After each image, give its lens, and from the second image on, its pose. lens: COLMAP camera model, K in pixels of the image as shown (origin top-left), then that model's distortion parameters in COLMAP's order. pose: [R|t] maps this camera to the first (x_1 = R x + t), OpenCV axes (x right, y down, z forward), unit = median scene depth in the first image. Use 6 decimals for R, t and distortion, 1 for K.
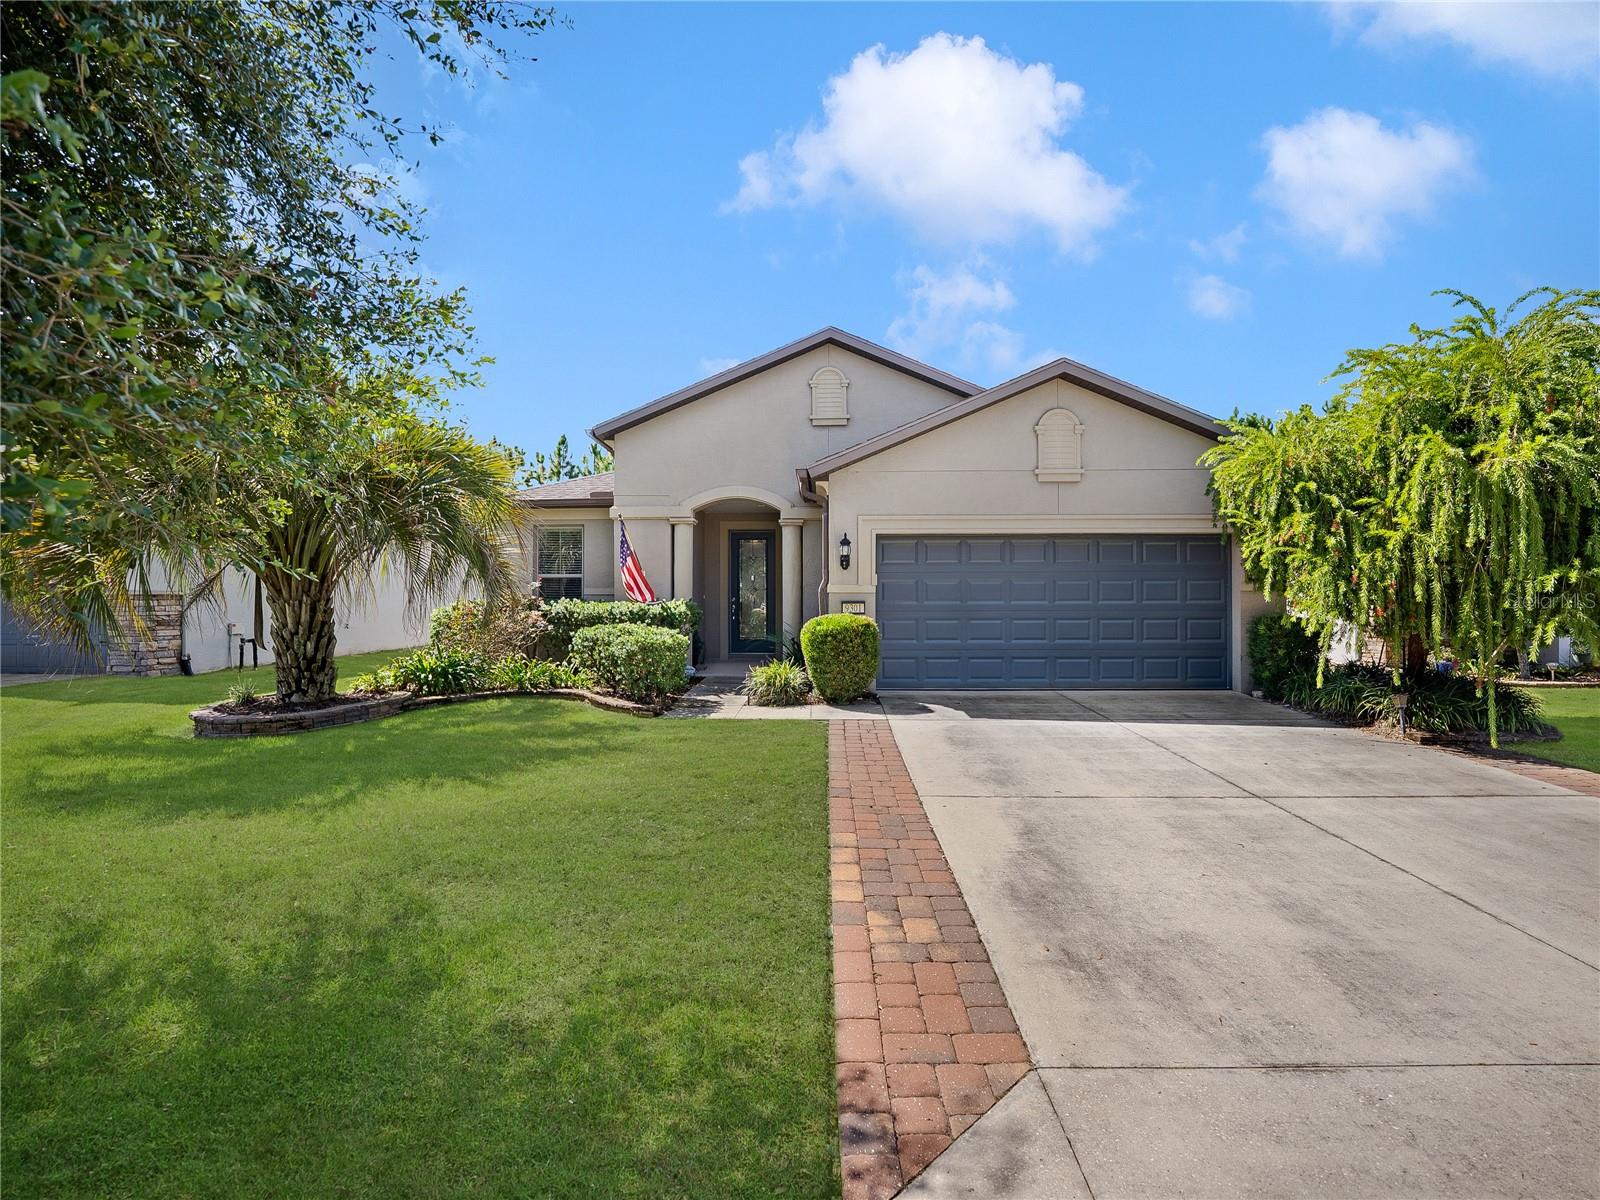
lens RADIAL K [[725.5, 0, 800.0], [0, 725.5, 600.0], [0, 0, 1]] dist [-0.048310, -0.000042]
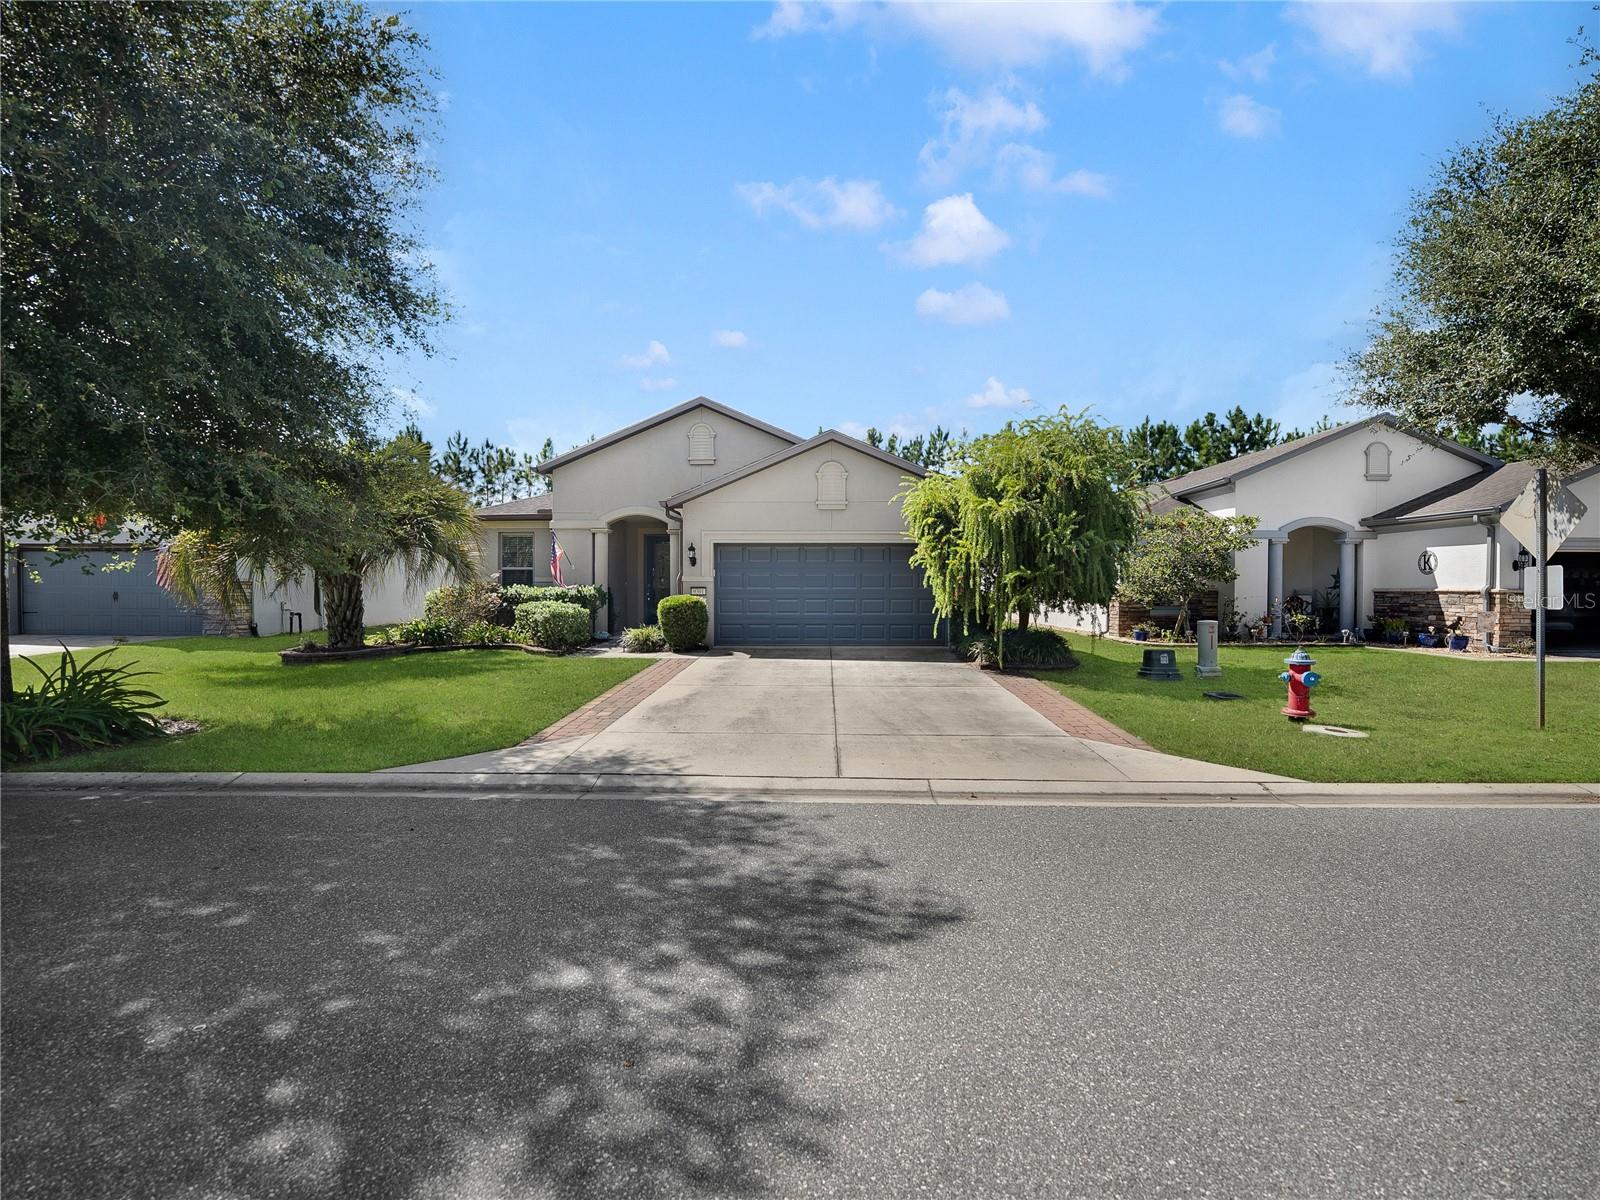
lens RADIAL K [[756.9, 0, 810.1], [0, 756.9, 594.4], [0, 0, 1]] dist [-0.020831, 0.002143]
pose [[0.999837, 0.002710, -0.017834, 0.351349], [-0.002437, 0.999880, 0.015301, -0.007879], [0.017873, -0.015255, 0.999724, -0.617492]]
